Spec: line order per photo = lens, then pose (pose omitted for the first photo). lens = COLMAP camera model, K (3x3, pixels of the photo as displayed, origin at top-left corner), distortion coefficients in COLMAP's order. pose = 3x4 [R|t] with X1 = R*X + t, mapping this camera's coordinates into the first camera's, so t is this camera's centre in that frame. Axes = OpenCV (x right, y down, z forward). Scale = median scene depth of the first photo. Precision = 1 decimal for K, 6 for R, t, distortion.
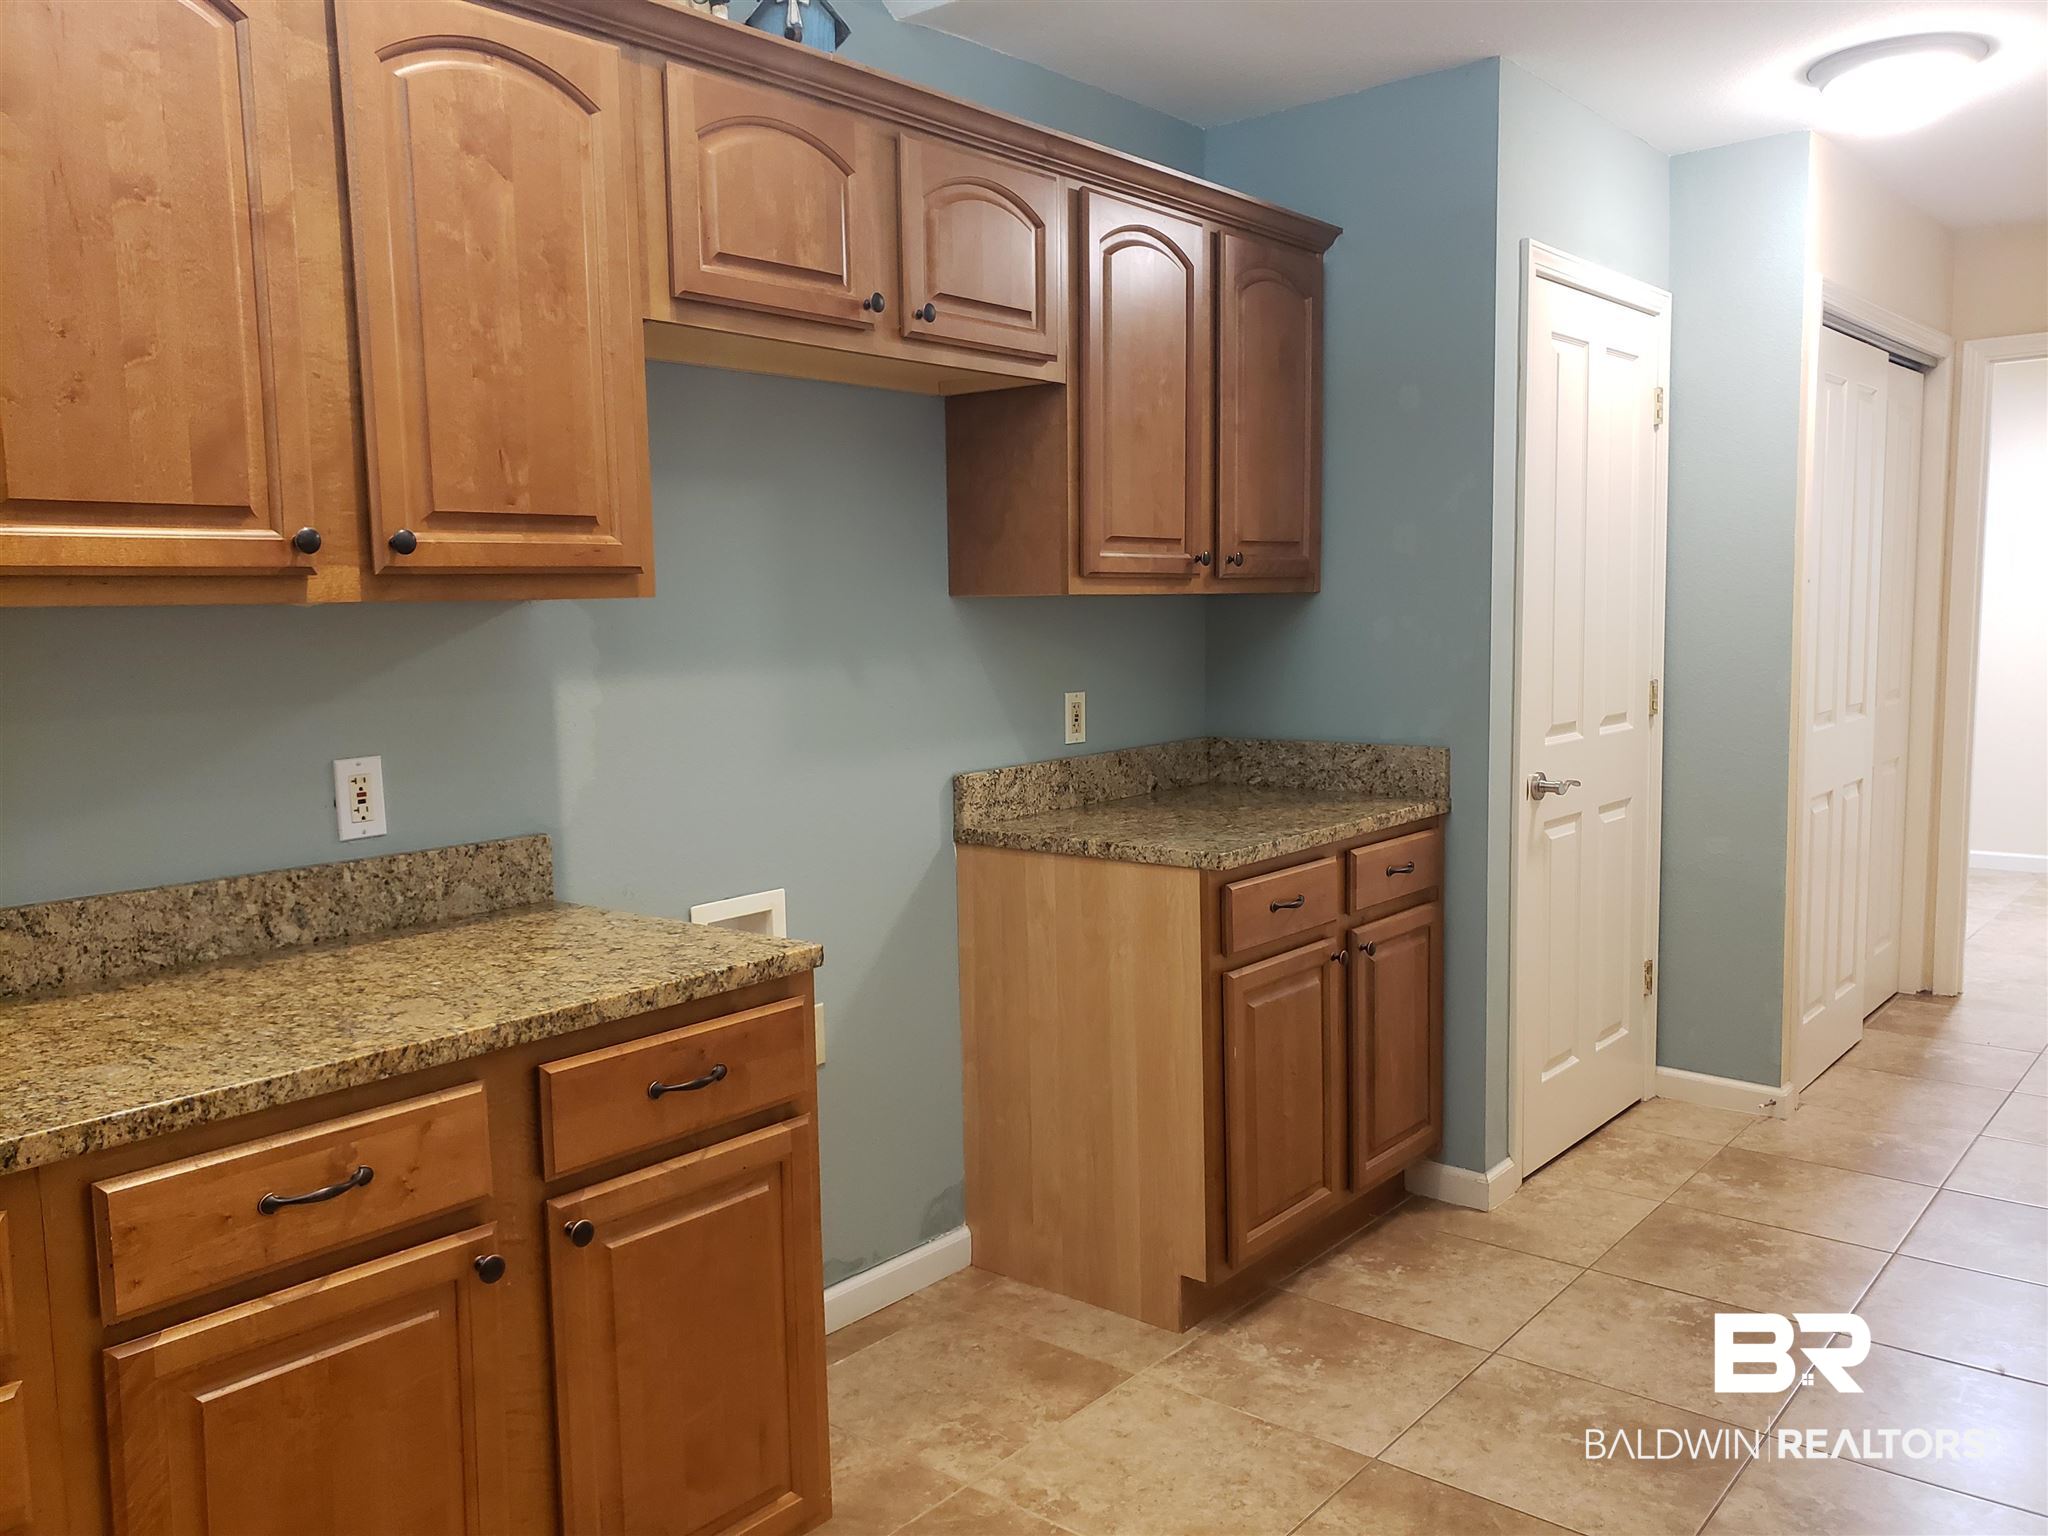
lens RADIAL K [[1591.8, 0, 945.0], [0, 1591.8, 765.3], [0, 0, 1]] dist [0.048040, -0.044559]
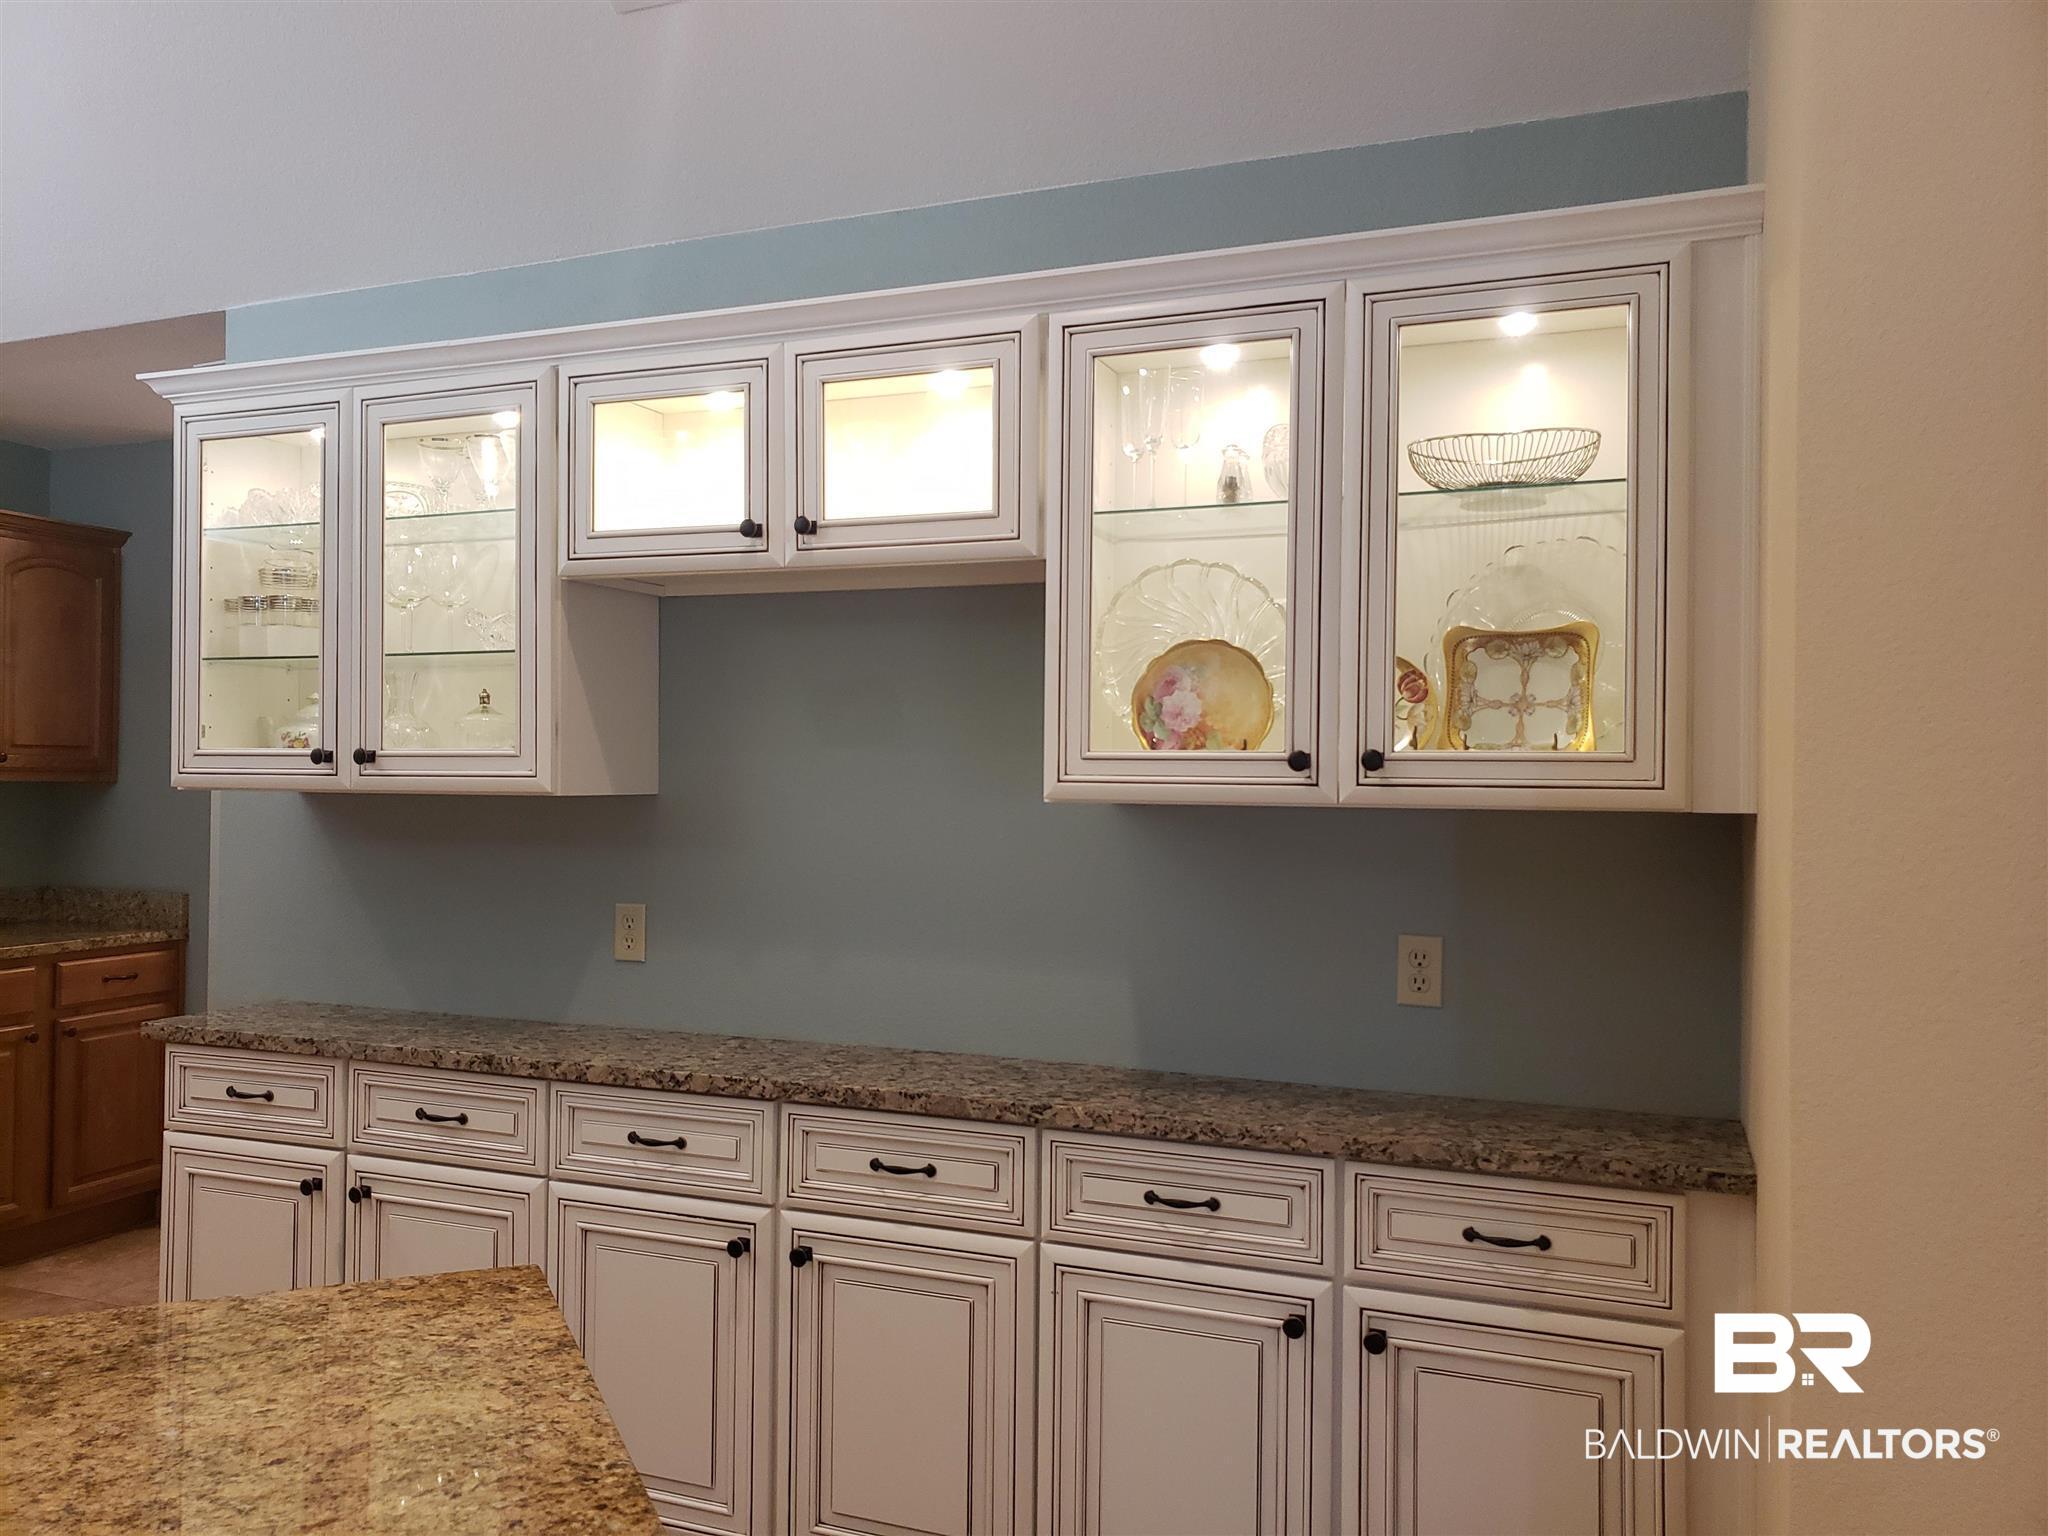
lens RADIAL K [[1591.8, 0, 1024.3], [0, 1591.8, 783.5], [0, 0, 1]] dist [0.048040, -0.044559]
pose [[0.931526, 0.032485, 0.362220, 0.676132], [0.003144, 0.995246, -0.097342, 0.046632], [-0.363660, 0.091815, 0.926996, -0.837446]]
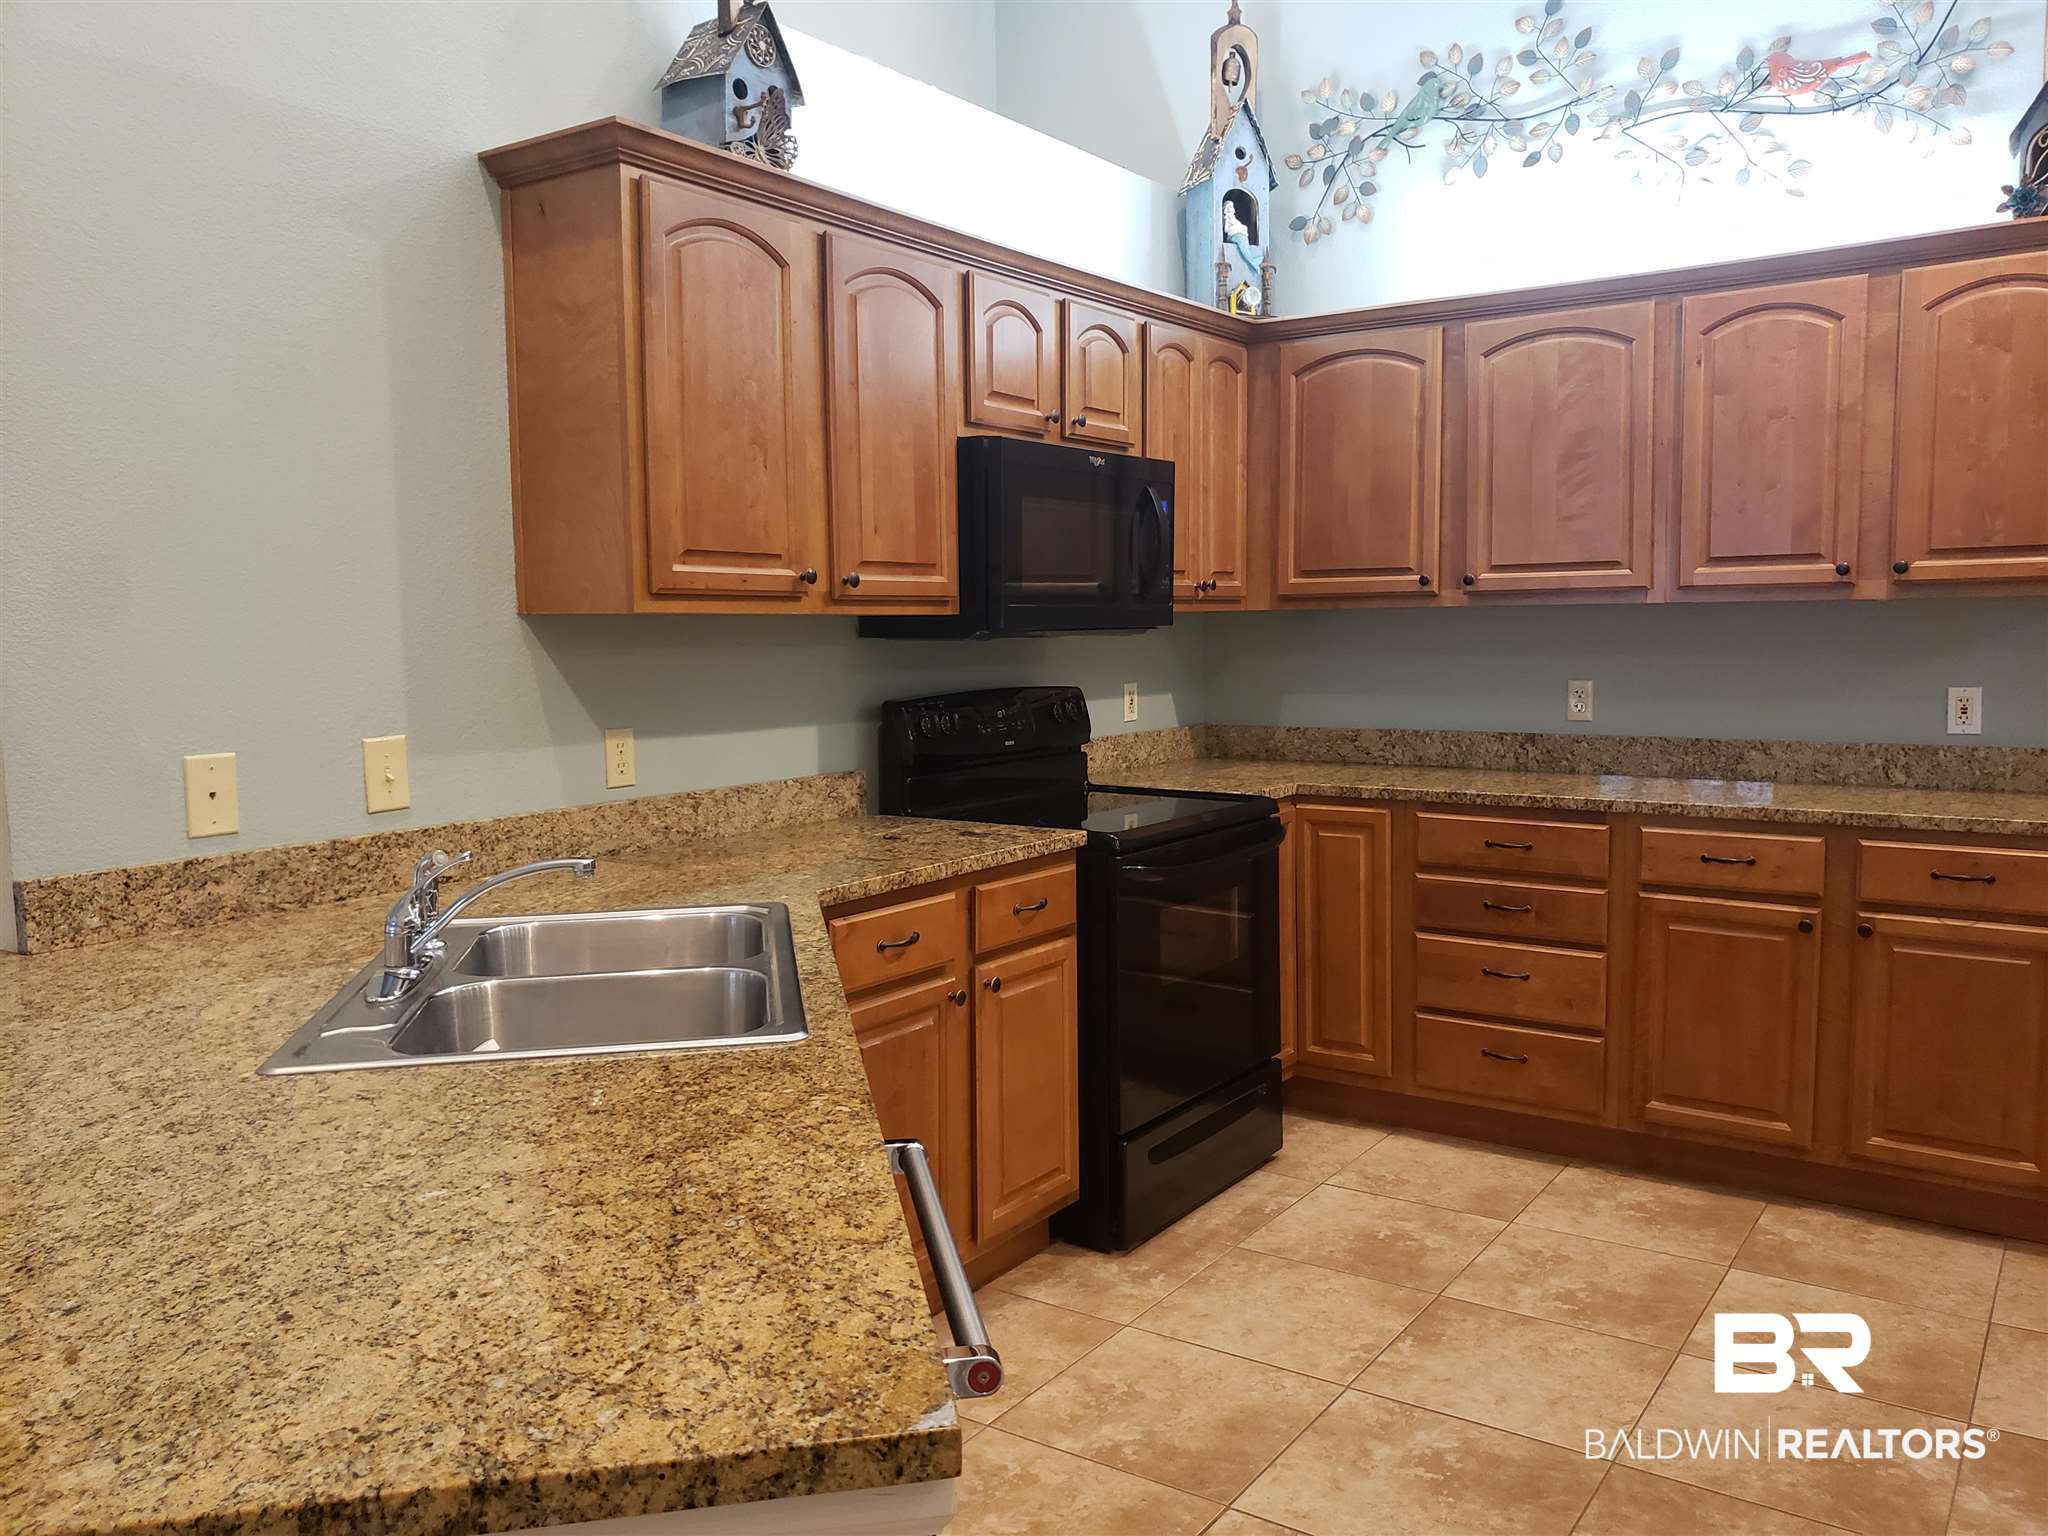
lens RADIAL K [[1591.8, 0, 1069.5], [0, 1591.8, 765.2], [0, 0, 1]] dist [0.048040, -0.044559]
pose [[0.127739, 0.111255, -0.985548, 1.089823], [-0.086107, 0.991181, 0.100730, -0.011407], [0.988063, 0.071995, 0.136192, -0.157527]]
